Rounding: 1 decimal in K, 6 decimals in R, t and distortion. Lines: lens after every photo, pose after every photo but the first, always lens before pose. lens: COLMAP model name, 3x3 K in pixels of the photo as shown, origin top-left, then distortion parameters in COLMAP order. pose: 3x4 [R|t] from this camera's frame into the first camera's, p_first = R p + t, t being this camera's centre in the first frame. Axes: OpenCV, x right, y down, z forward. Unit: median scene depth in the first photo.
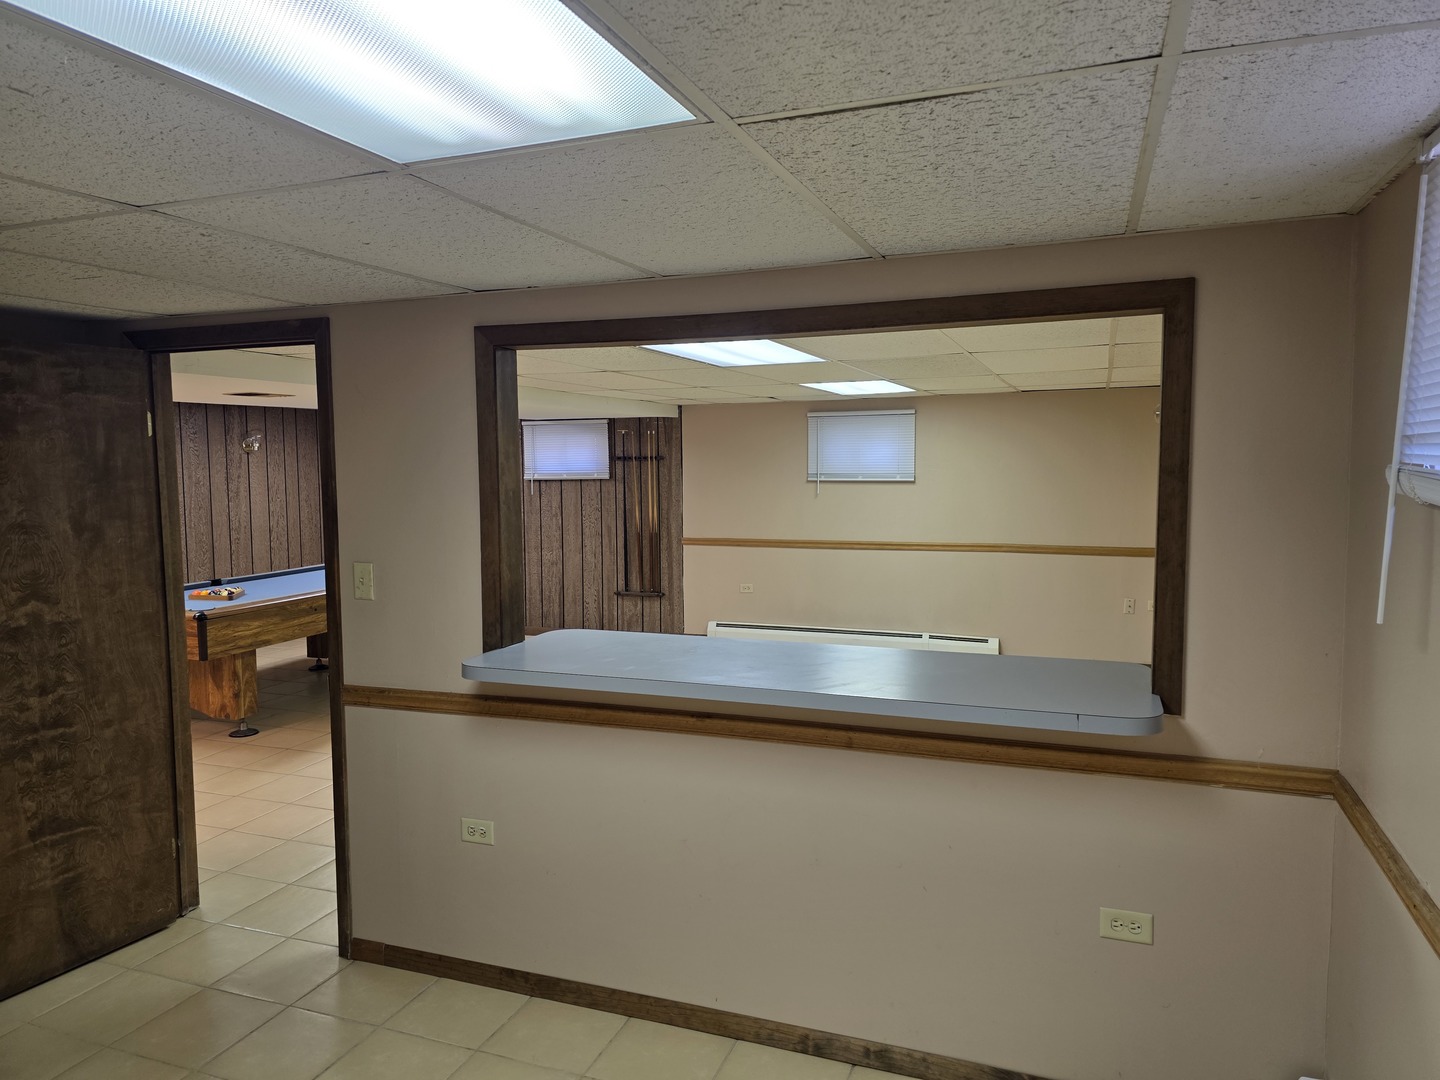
lens RADIAL K [[968.5, 0, 717.5], [0, 968.5, 530.0], [0, 0, 1]] dist [0.071259, -0.001746]
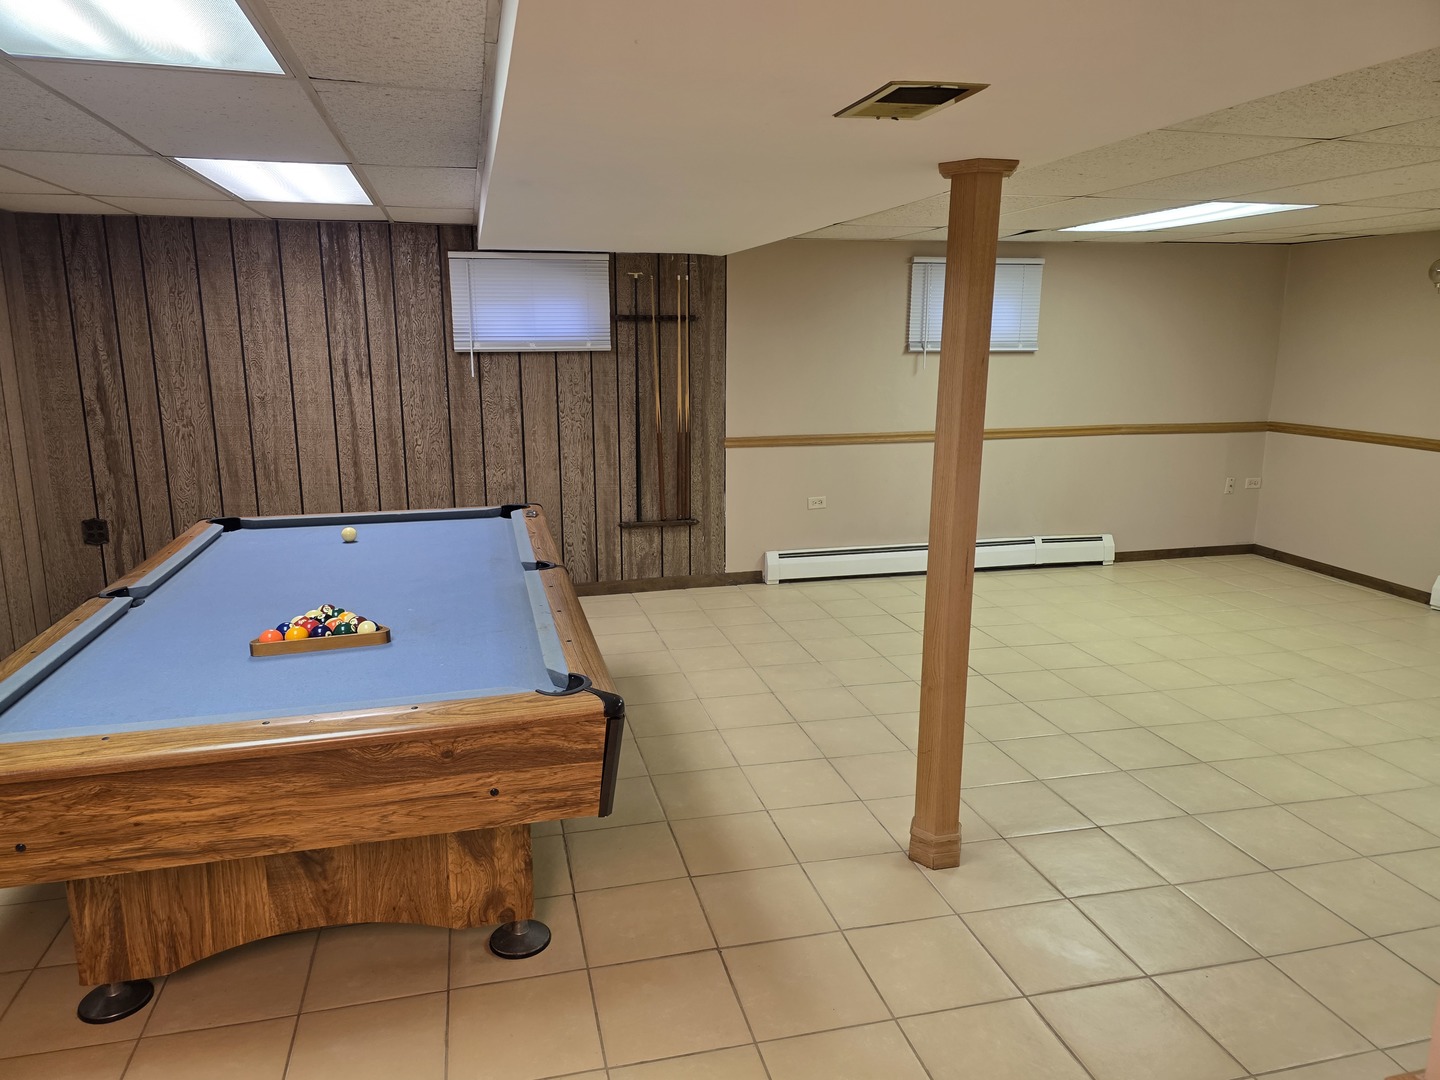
lens RADIAL K [[968.5, 0, 717.9], [0, 968.5, 552.7], [0, 0, 1]] dist [0.071259, -0.001746]
pose [[0.823924, -0.115293, 0.554848, -0.426692], [0.034308, 0.987438, 0.154236, -0.017479], [-0.565660, -0.108043, 0.817530, 0.417362]]
